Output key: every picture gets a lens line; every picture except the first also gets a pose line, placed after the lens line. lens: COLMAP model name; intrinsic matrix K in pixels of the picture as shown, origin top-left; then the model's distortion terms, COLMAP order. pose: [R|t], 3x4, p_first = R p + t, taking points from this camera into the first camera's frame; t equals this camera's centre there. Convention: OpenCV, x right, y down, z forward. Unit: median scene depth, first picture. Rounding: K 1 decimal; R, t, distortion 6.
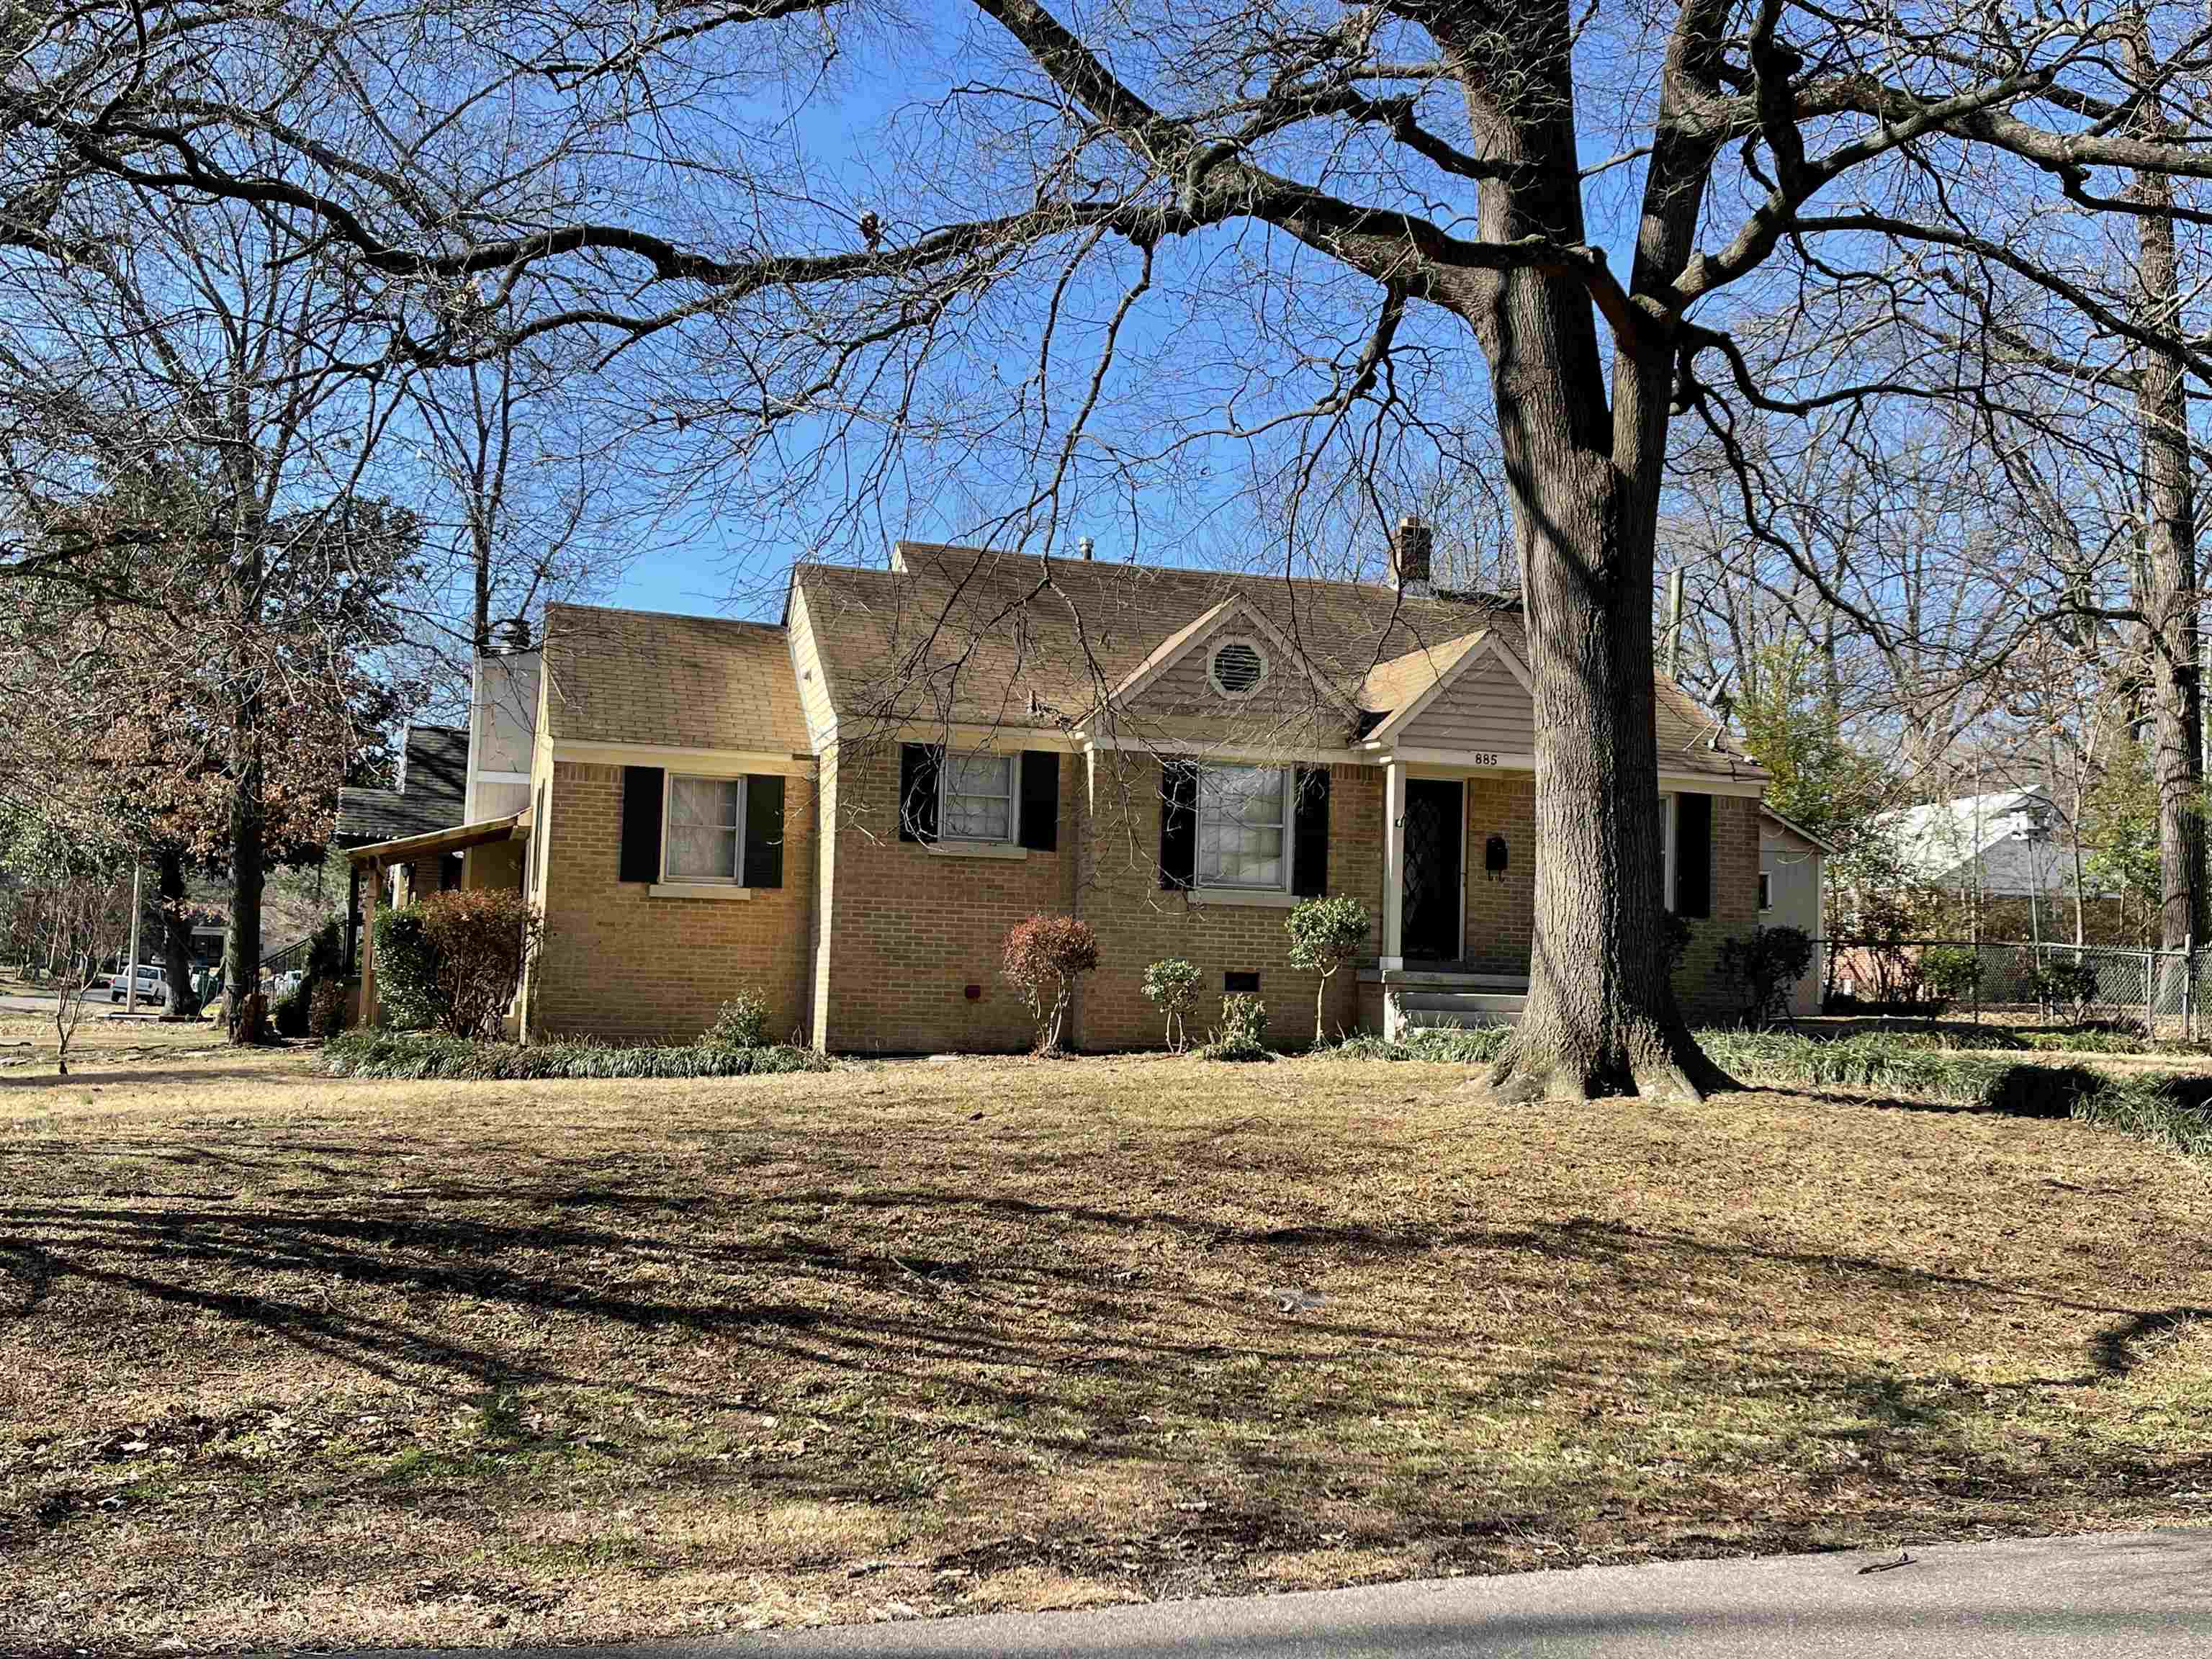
lens RADIAL K [[1900.4, 0, 1108.1], [0, 1900.4, 879.8], [0, 0, 1]] dist [0.006386, -0.012899]
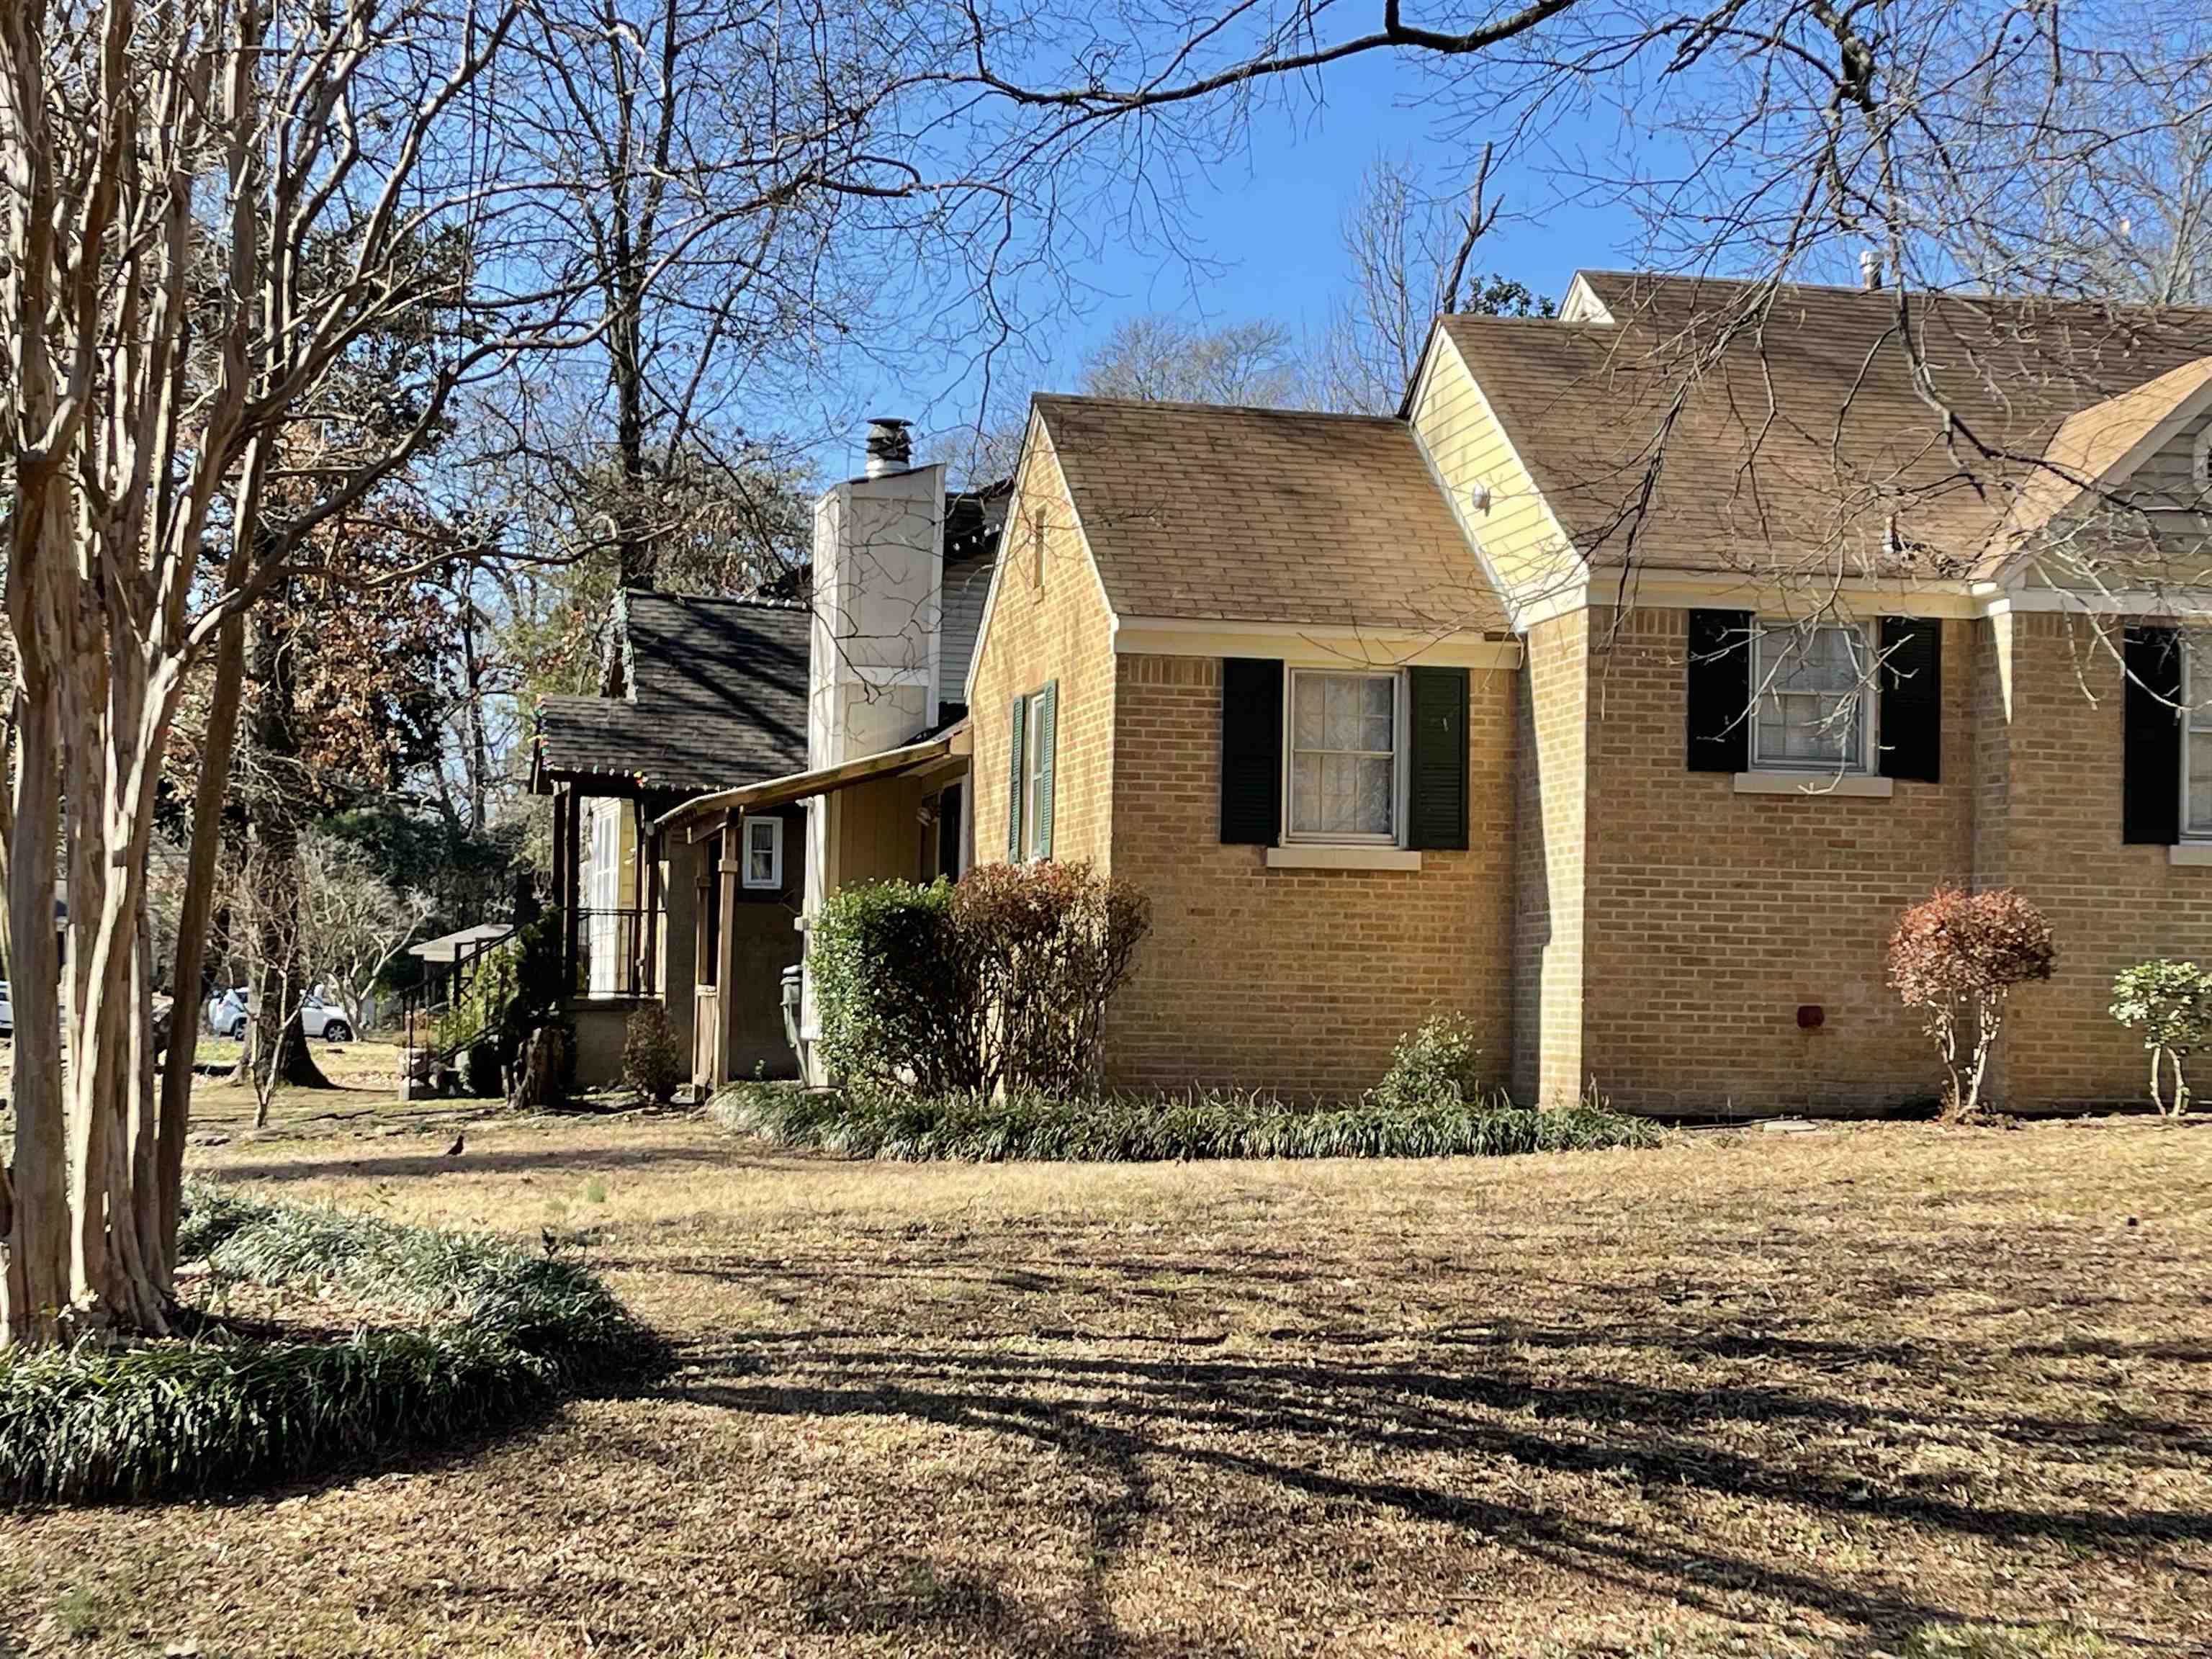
lens RADIAL K [[3215.9, 0, 1110.0], [0, 3215.9, 947.2], [0, 0, 1]] dist [0.061445, -0.023406]
pose [[0.992659, -0.010734, -0.120468, -0.167041], [0.015508, 0.999128, 0.038767, -0.006700], [0.119947, -0.040351, 0.991960, -0.052943]]
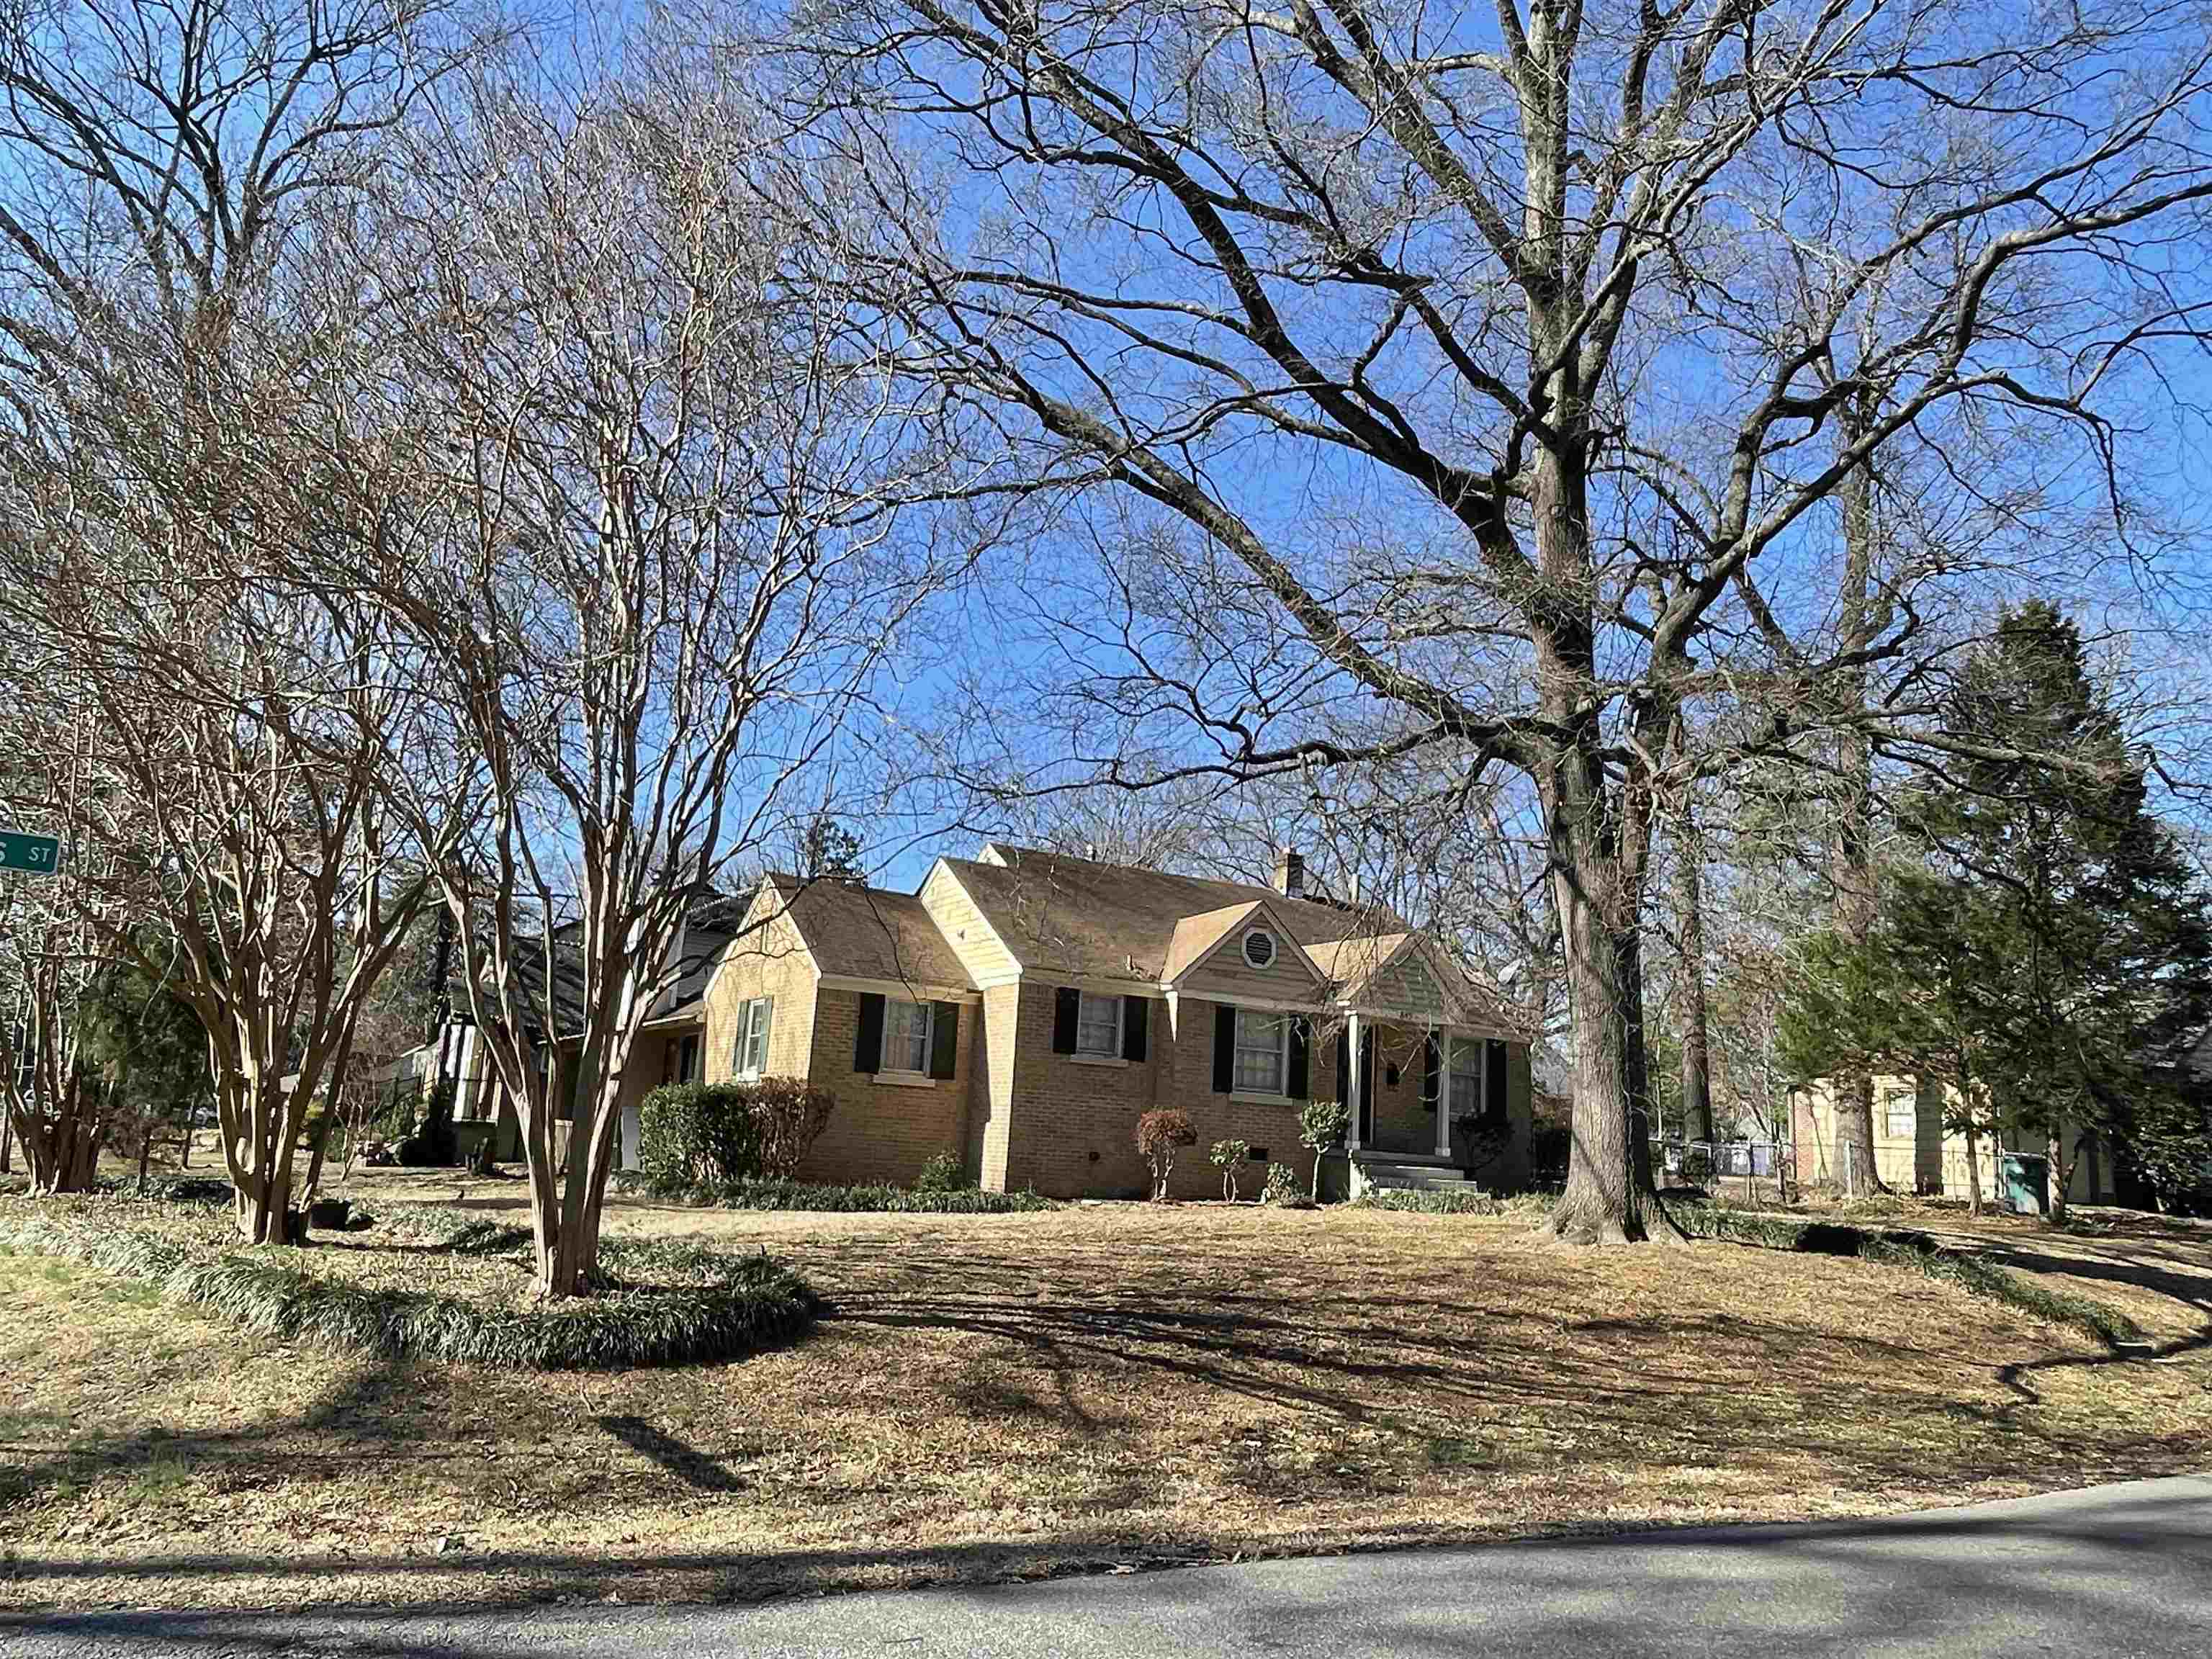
lens RADIAL K [[1402.2, 0, 1064.4], [0, 1402.2, 878.4], [0, 0, 1]] dist [0.000863, -0.000352]
pose [[0.979843, 0.066154, 0.188496, -0.313314], [-0.042372, 0.990931, -0.127515, -0.015678], [-0.195222, 0.116958, 0.973760, -0.095525]]
